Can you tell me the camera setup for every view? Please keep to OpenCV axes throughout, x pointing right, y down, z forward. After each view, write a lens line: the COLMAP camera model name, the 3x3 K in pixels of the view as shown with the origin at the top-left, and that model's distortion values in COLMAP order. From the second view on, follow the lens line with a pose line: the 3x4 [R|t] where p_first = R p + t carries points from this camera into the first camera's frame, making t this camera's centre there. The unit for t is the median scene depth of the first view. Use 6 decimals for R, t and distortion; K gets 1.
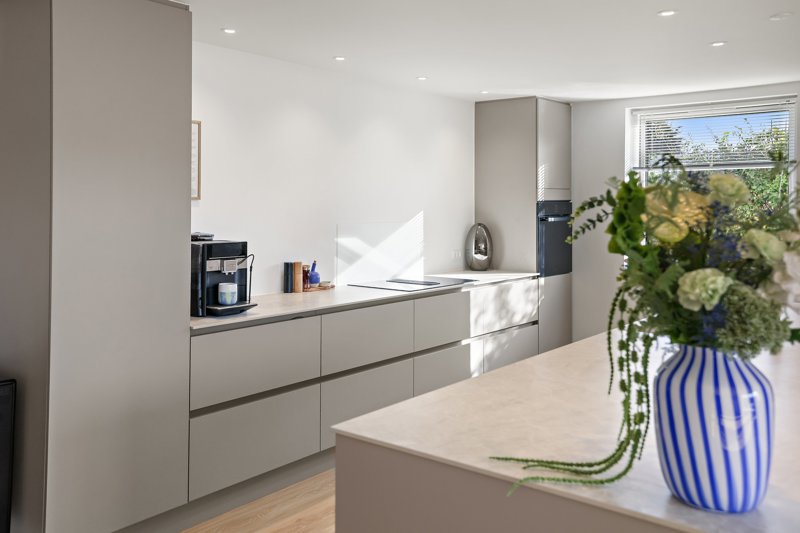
lens RADIAL K [[727.5, 0, 397.5], [0, 727.5, 198.6], [0, 0, 1]] dist [0.048063, 0.001047]
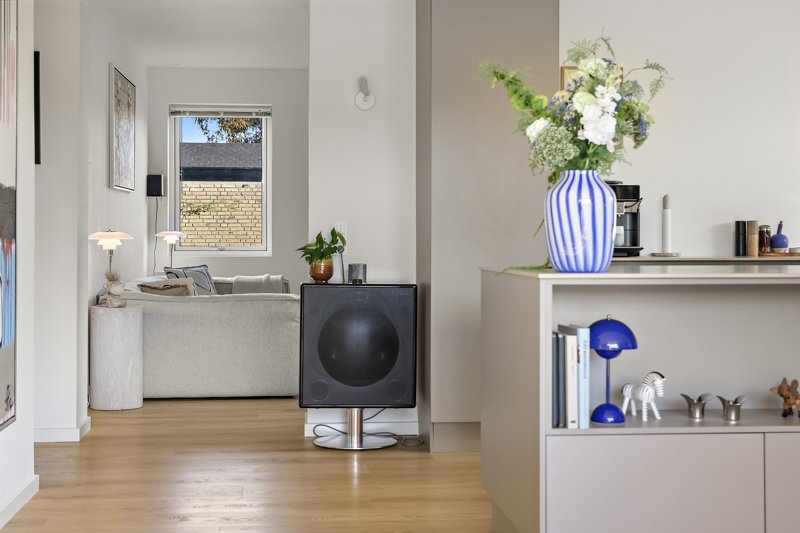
lens RADIAL K [[1246.2, 0, 399.5], [0, 1246.2, 265.4], [0, 0, 1]] dist [0.021270, 0.023533]
pose [[0.708326, 0.012297, -0.705779, 0.553914], [0.006564, 0.999690, 0.024006, 0.092478], [0.705855, -0.021637, 0.708026, -0.307678]]
